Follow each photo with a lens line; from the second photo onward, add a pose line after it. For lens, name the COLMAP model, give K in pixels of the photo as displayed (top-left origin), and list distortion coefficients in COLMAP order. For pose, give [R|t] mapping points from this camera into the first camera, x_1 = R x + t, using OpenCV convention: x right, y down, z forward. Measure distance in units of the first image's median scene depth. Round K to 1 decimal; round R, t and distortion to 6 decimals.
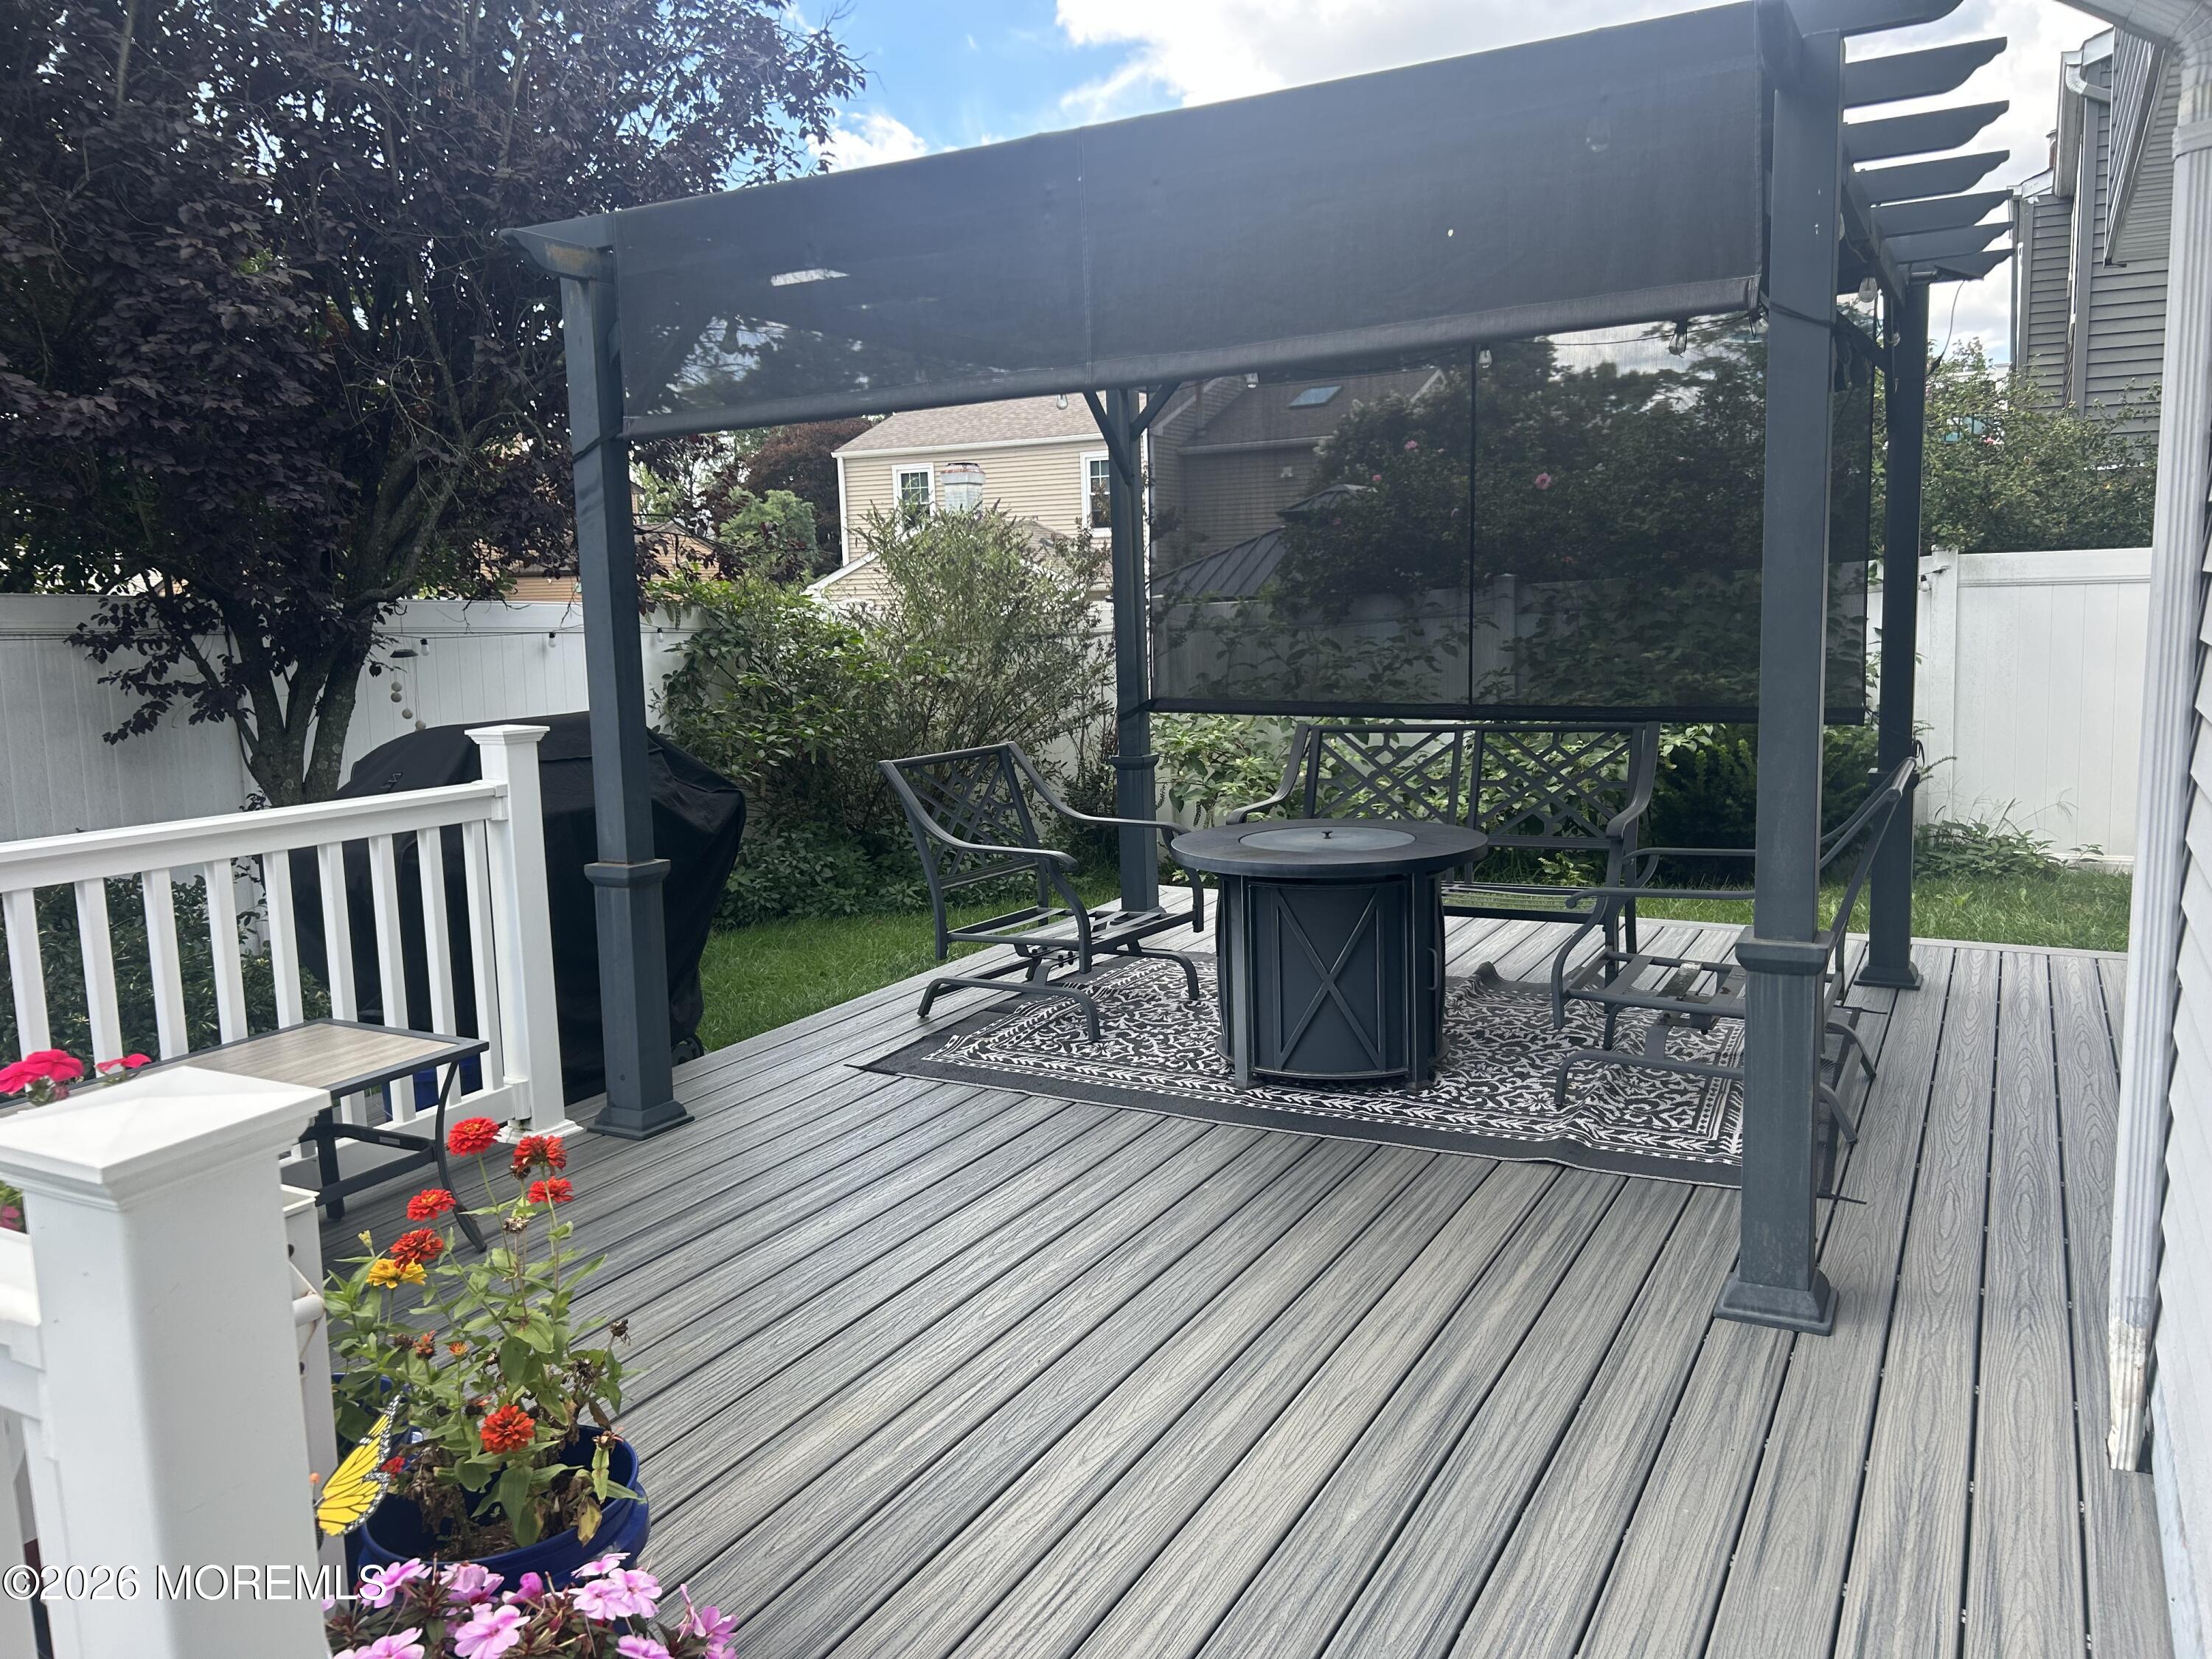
lens RADIAL K [[1676.6, 0, 1115.5], [0, 1676.6, 817.0], [0, 0, 1]] dist [0.052640, -0.056230]
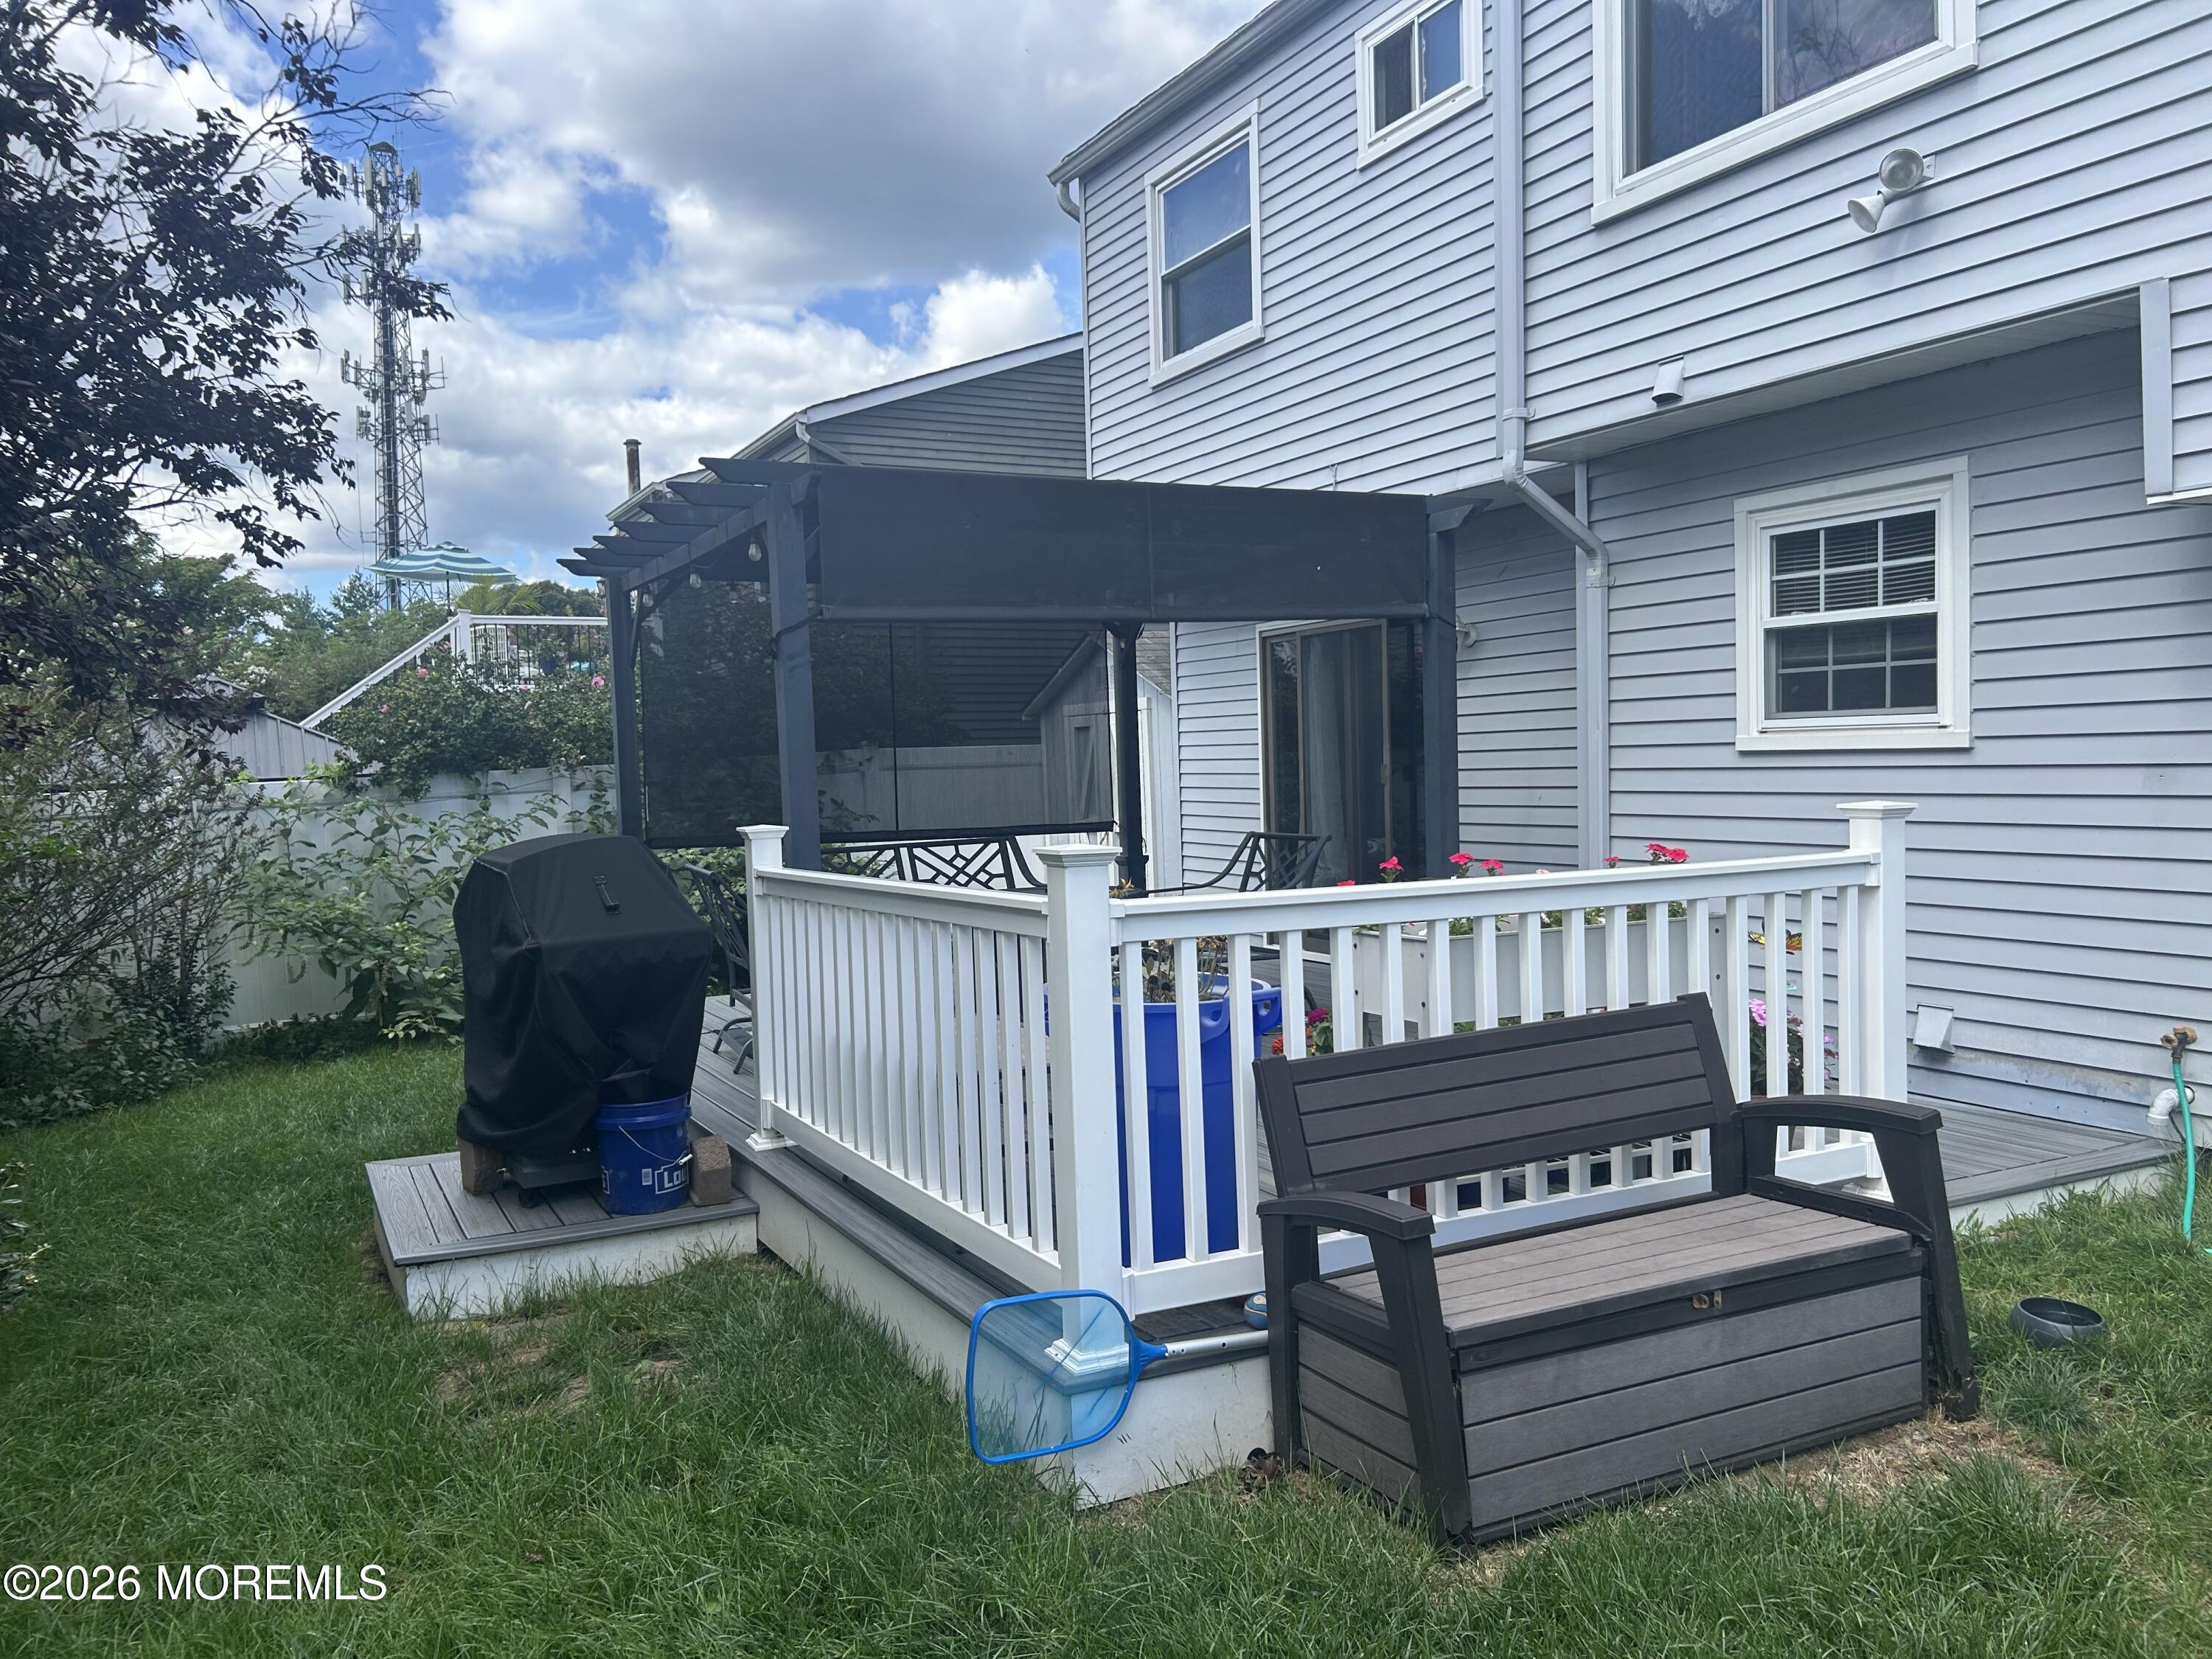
lens RADIAL K [[1676.6, 0, 1102.4], [0, 1676.6, 838.0], [0, 0, 1]] dist [0.052640, -0.056230]
pose [[0.564509, -0.020589, 0.825170, -0.739820], [0.121108, 0.990936, -0.058126, 0.038393], [-0.816494, 0.132748, 0.561885, 0.029491]]
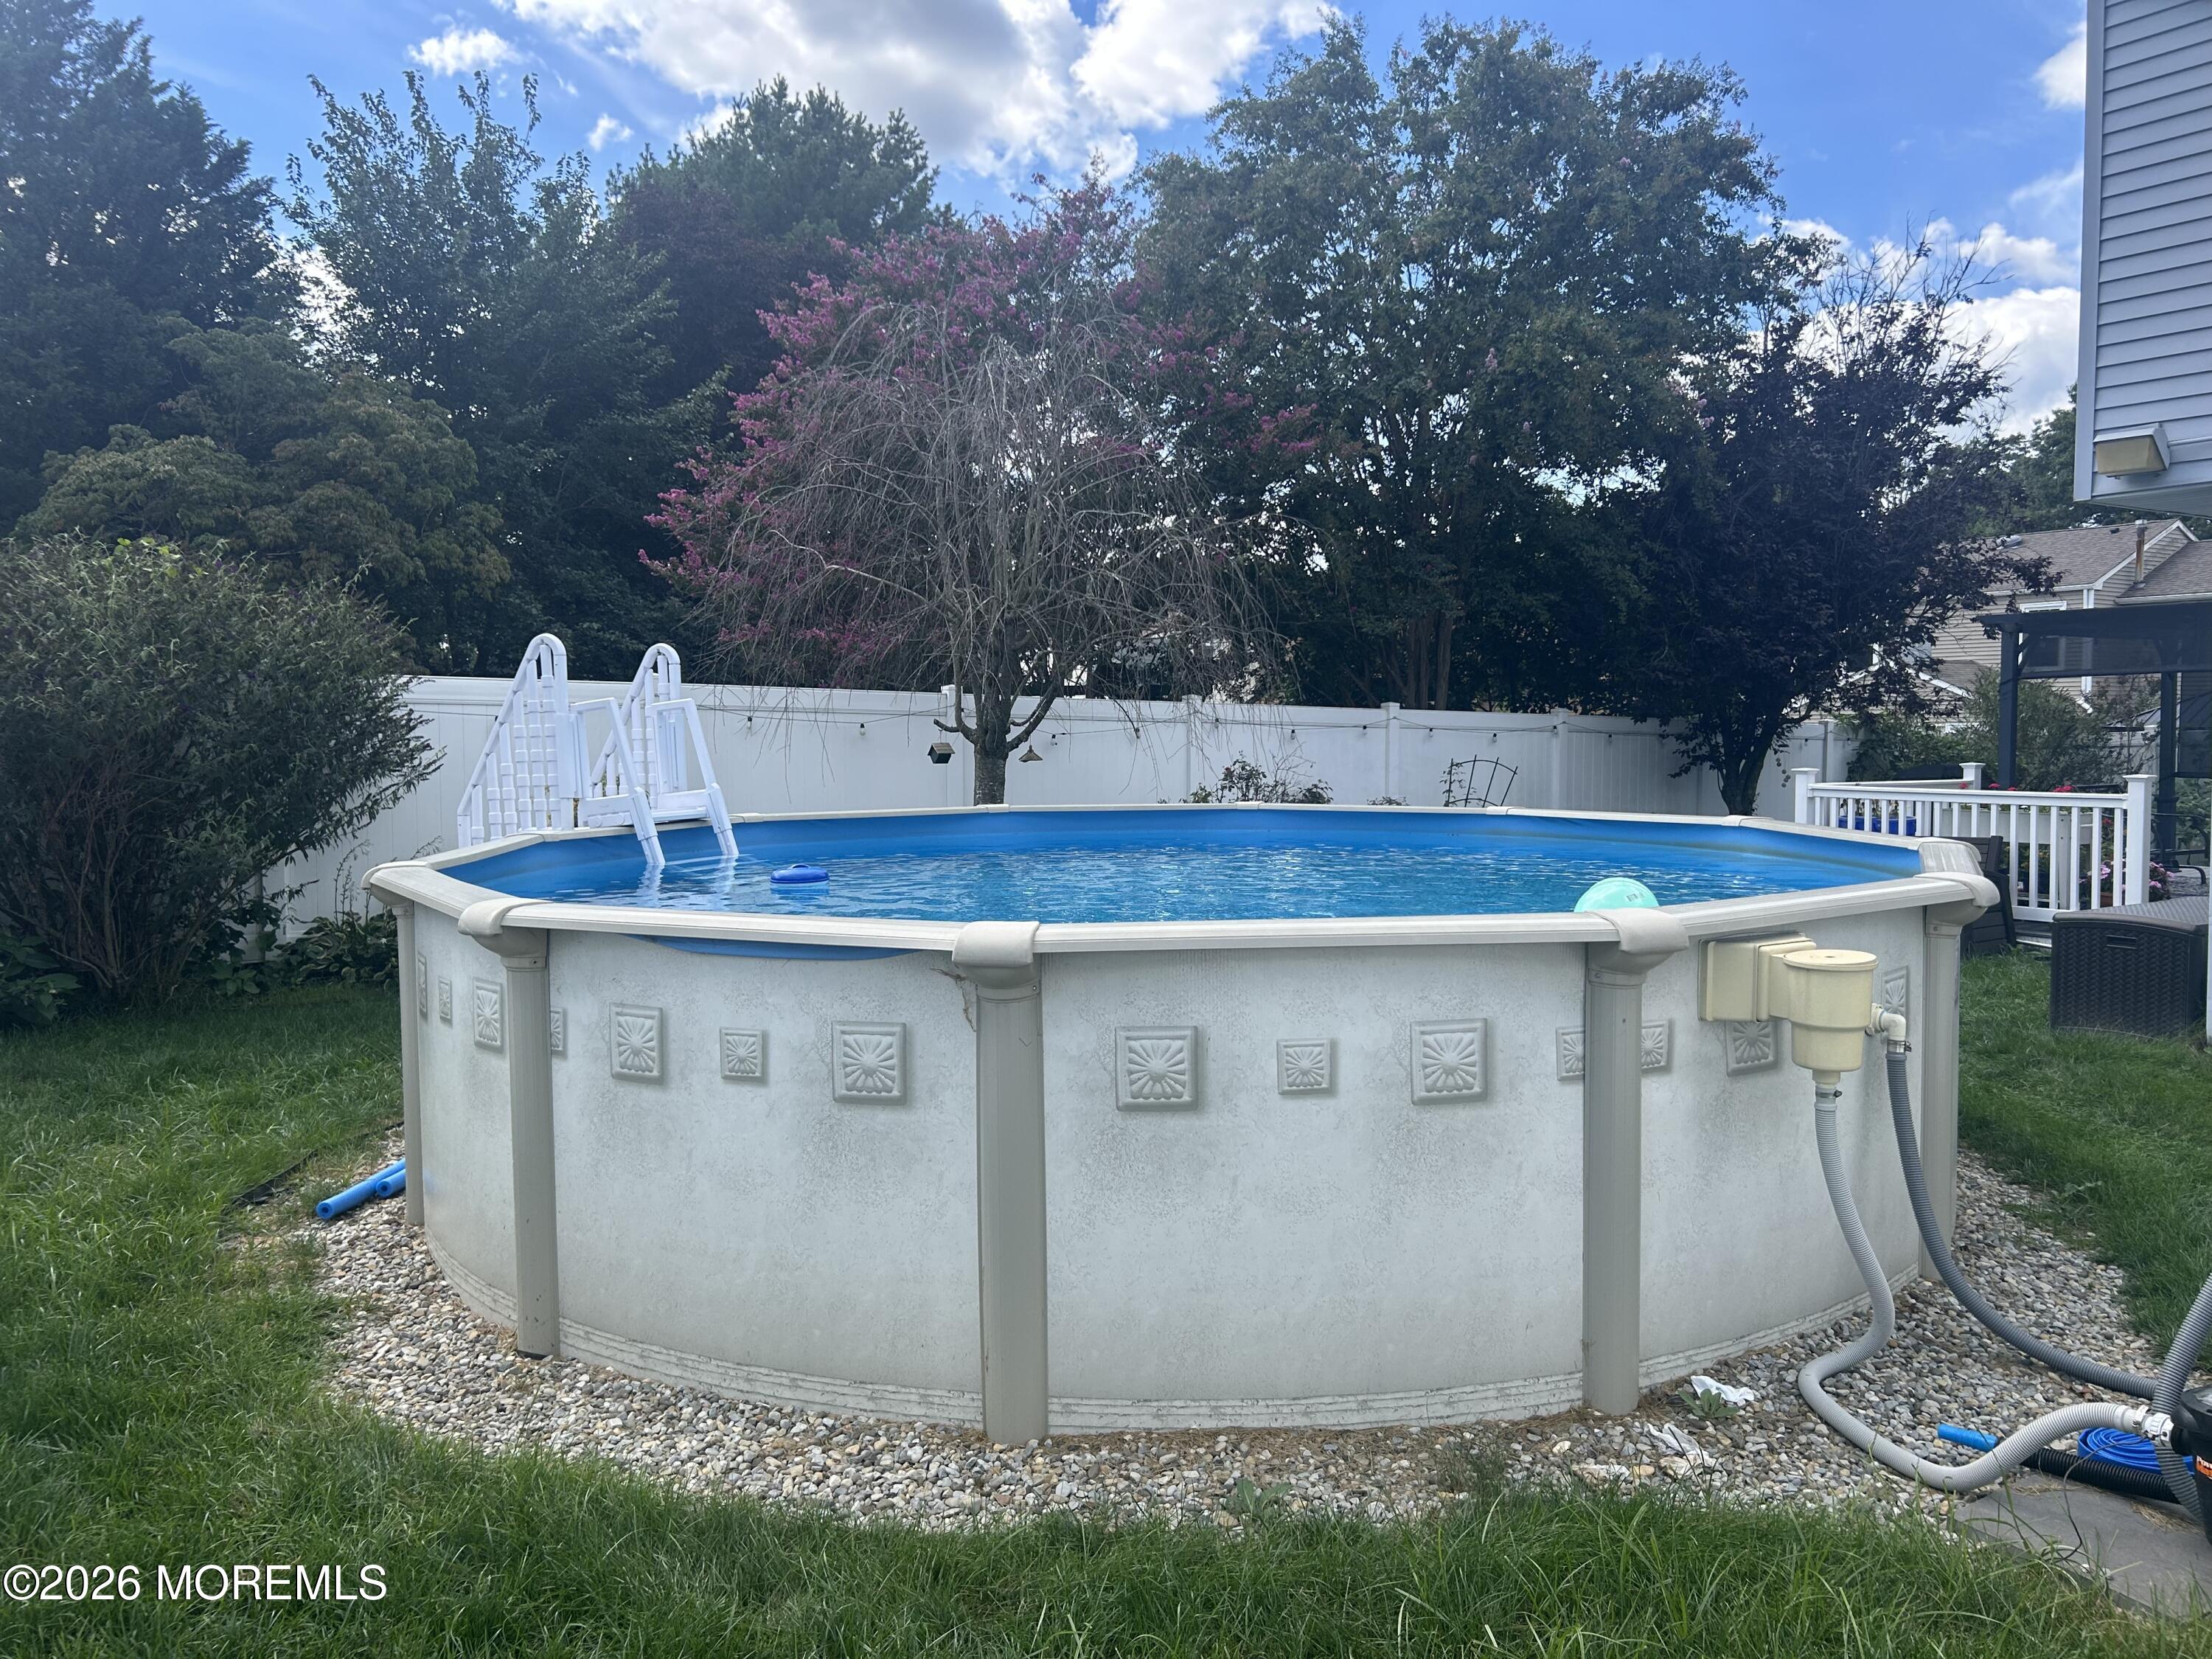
lens RADIAL K [[1676.6, 0, 1122.6], [0, 1676.6, 814.5], [0, 0, 1]] dist [0.052640, -0.056230]
pose [[0.893344, 0.046509, -0.446961, -0.206755], [-0.078040, 0.995573, -0.052385, 0.205557], [0.442546, 0.081678, 0.893018, -1.585395]]
